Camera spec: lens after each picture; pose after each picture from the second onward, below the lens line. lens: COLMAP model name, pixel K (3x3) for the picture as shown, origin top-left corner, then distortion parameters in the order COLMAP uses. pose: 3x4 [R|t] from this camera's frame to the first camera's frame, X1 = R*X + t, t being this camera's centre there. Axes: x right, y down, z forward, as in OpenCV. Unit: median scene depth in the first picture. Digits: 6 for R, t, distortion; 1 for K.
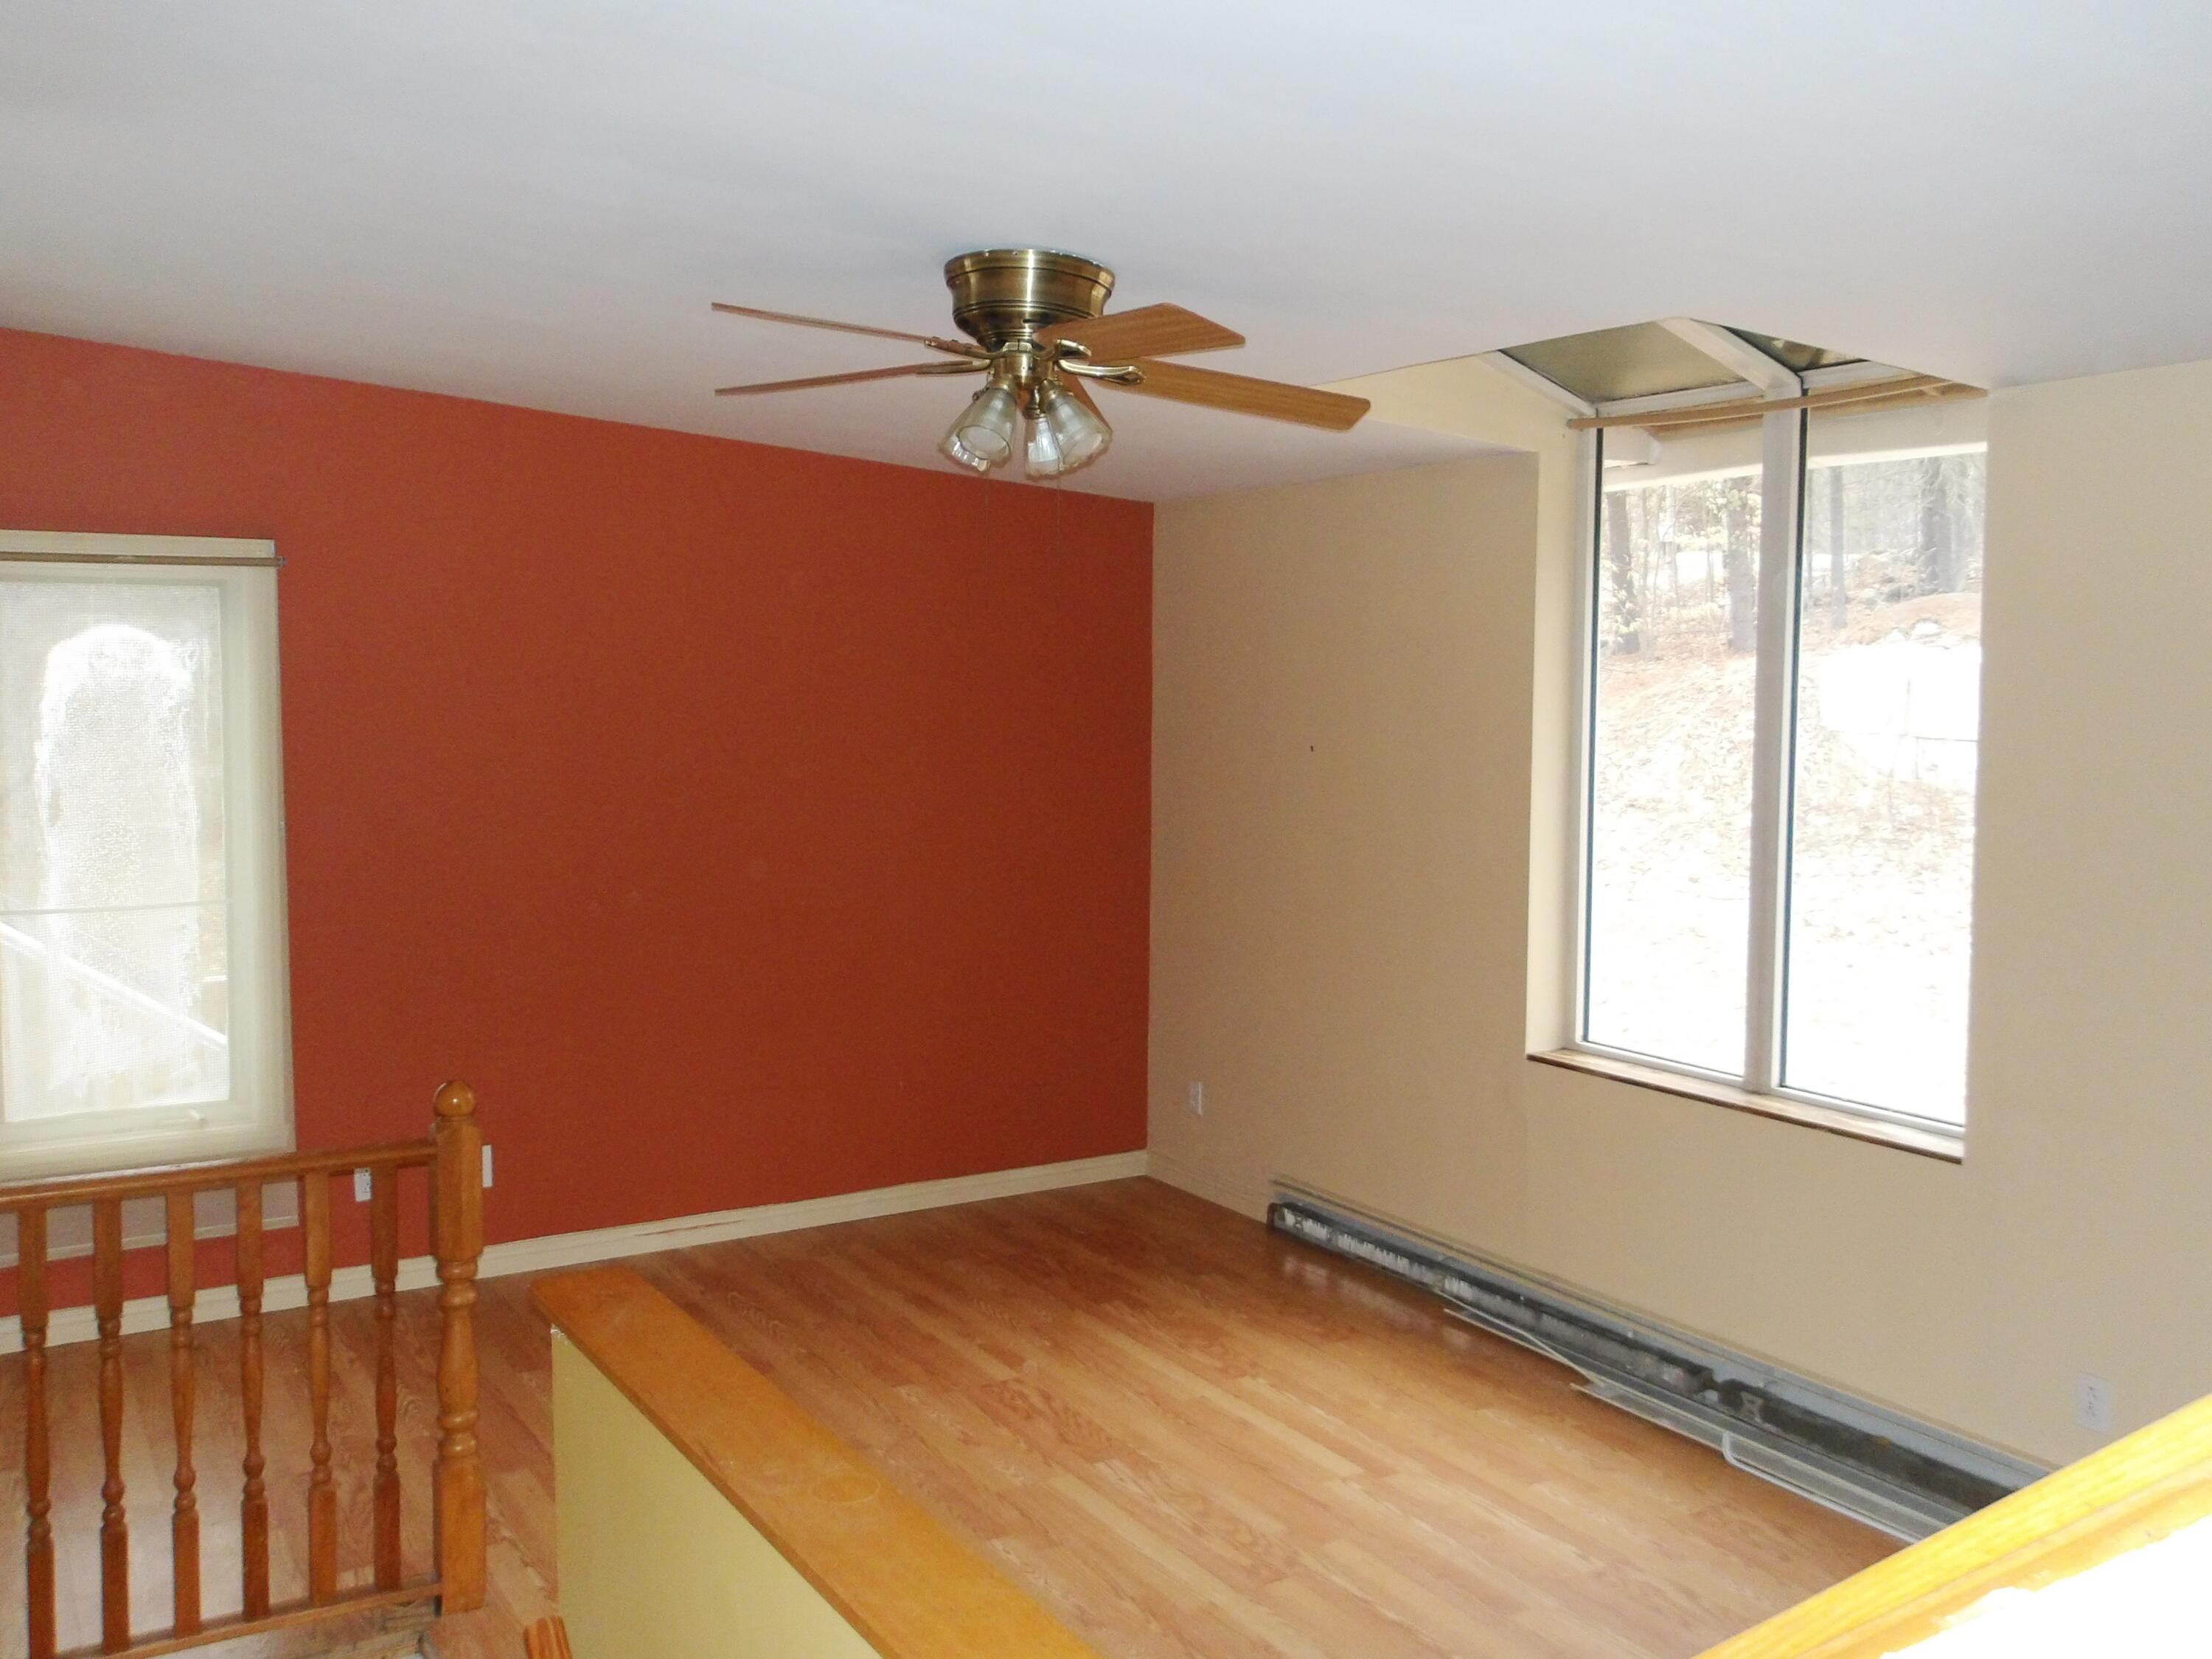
lens RADIAL K [[1826.3, 0, 1111.2], [0, 1826.3, 797.9], [0, 0, 1]] dist [0.008967, 0.005454]
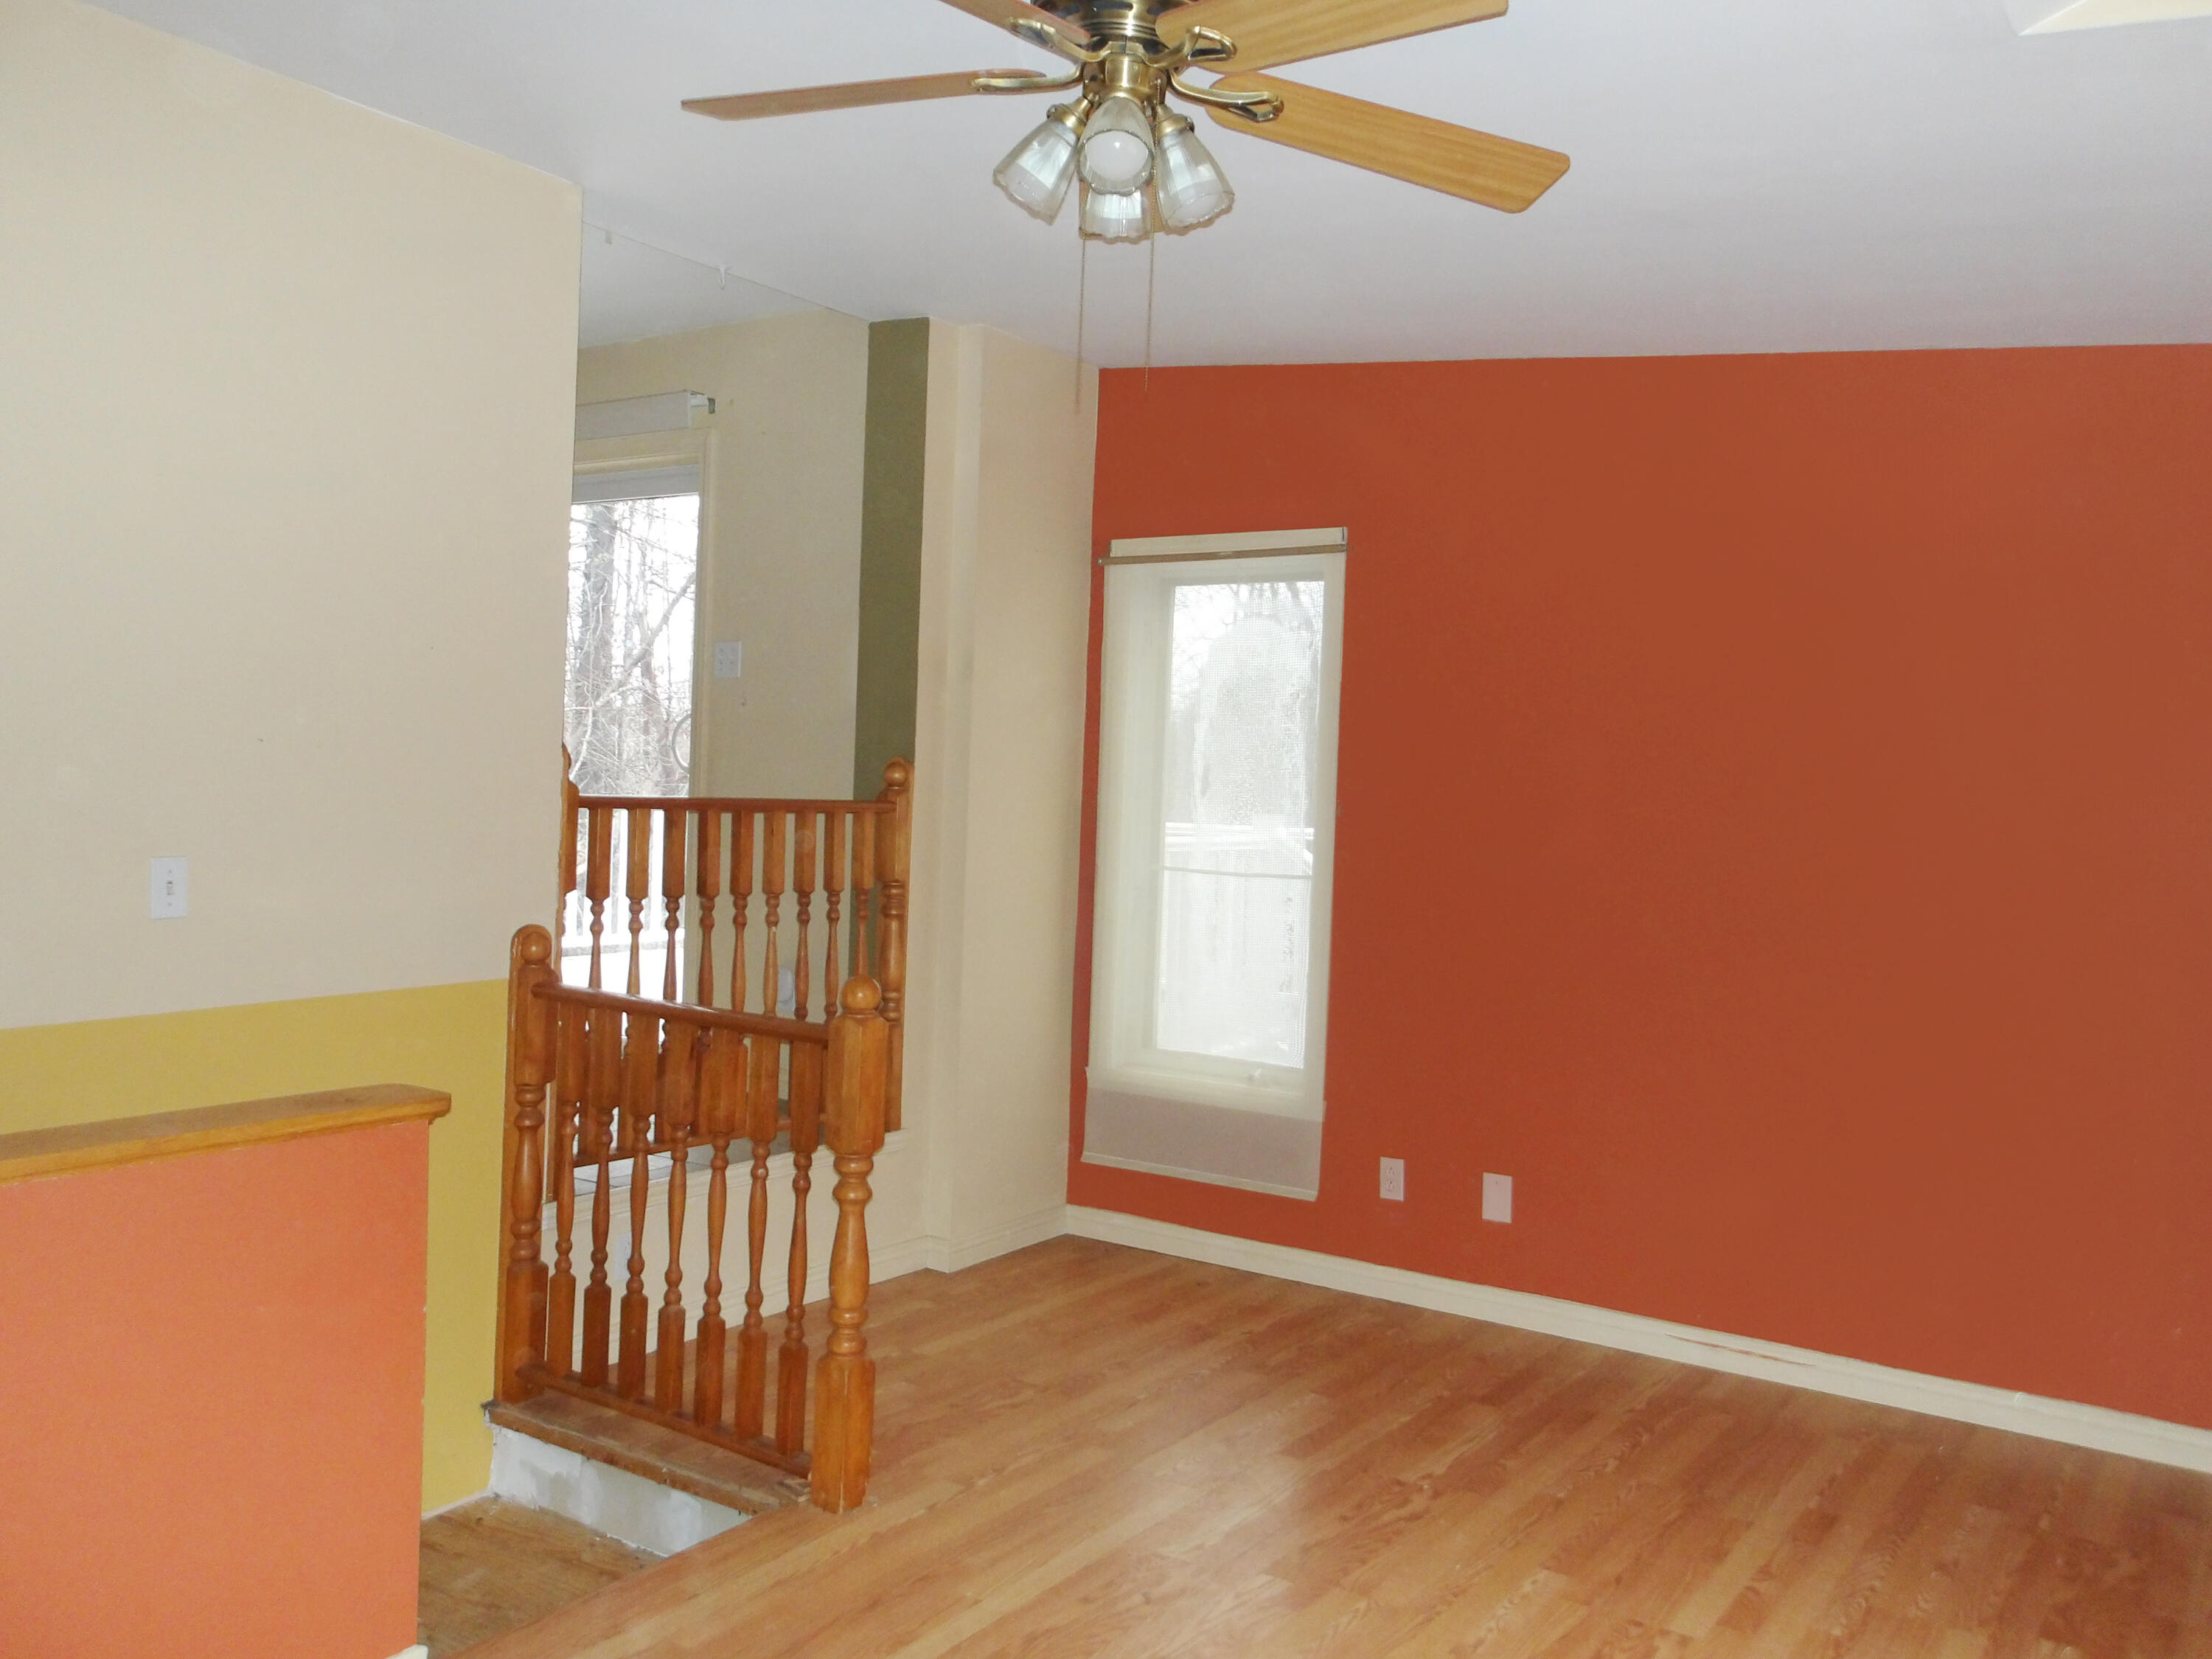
lens RADIAL K [[1826.3, 0, 1111.2], [0, 1826.3, 797.9], [0, 0, 1]] dist [0.008967, 0.005454]
pose [[0.420655, 0.019669, -0.907007, 0.419922], [-0.084112, 0.996304, -0.017405, 0.039431], [0.903313, 0.083612, 0.420755, 0.463115]]
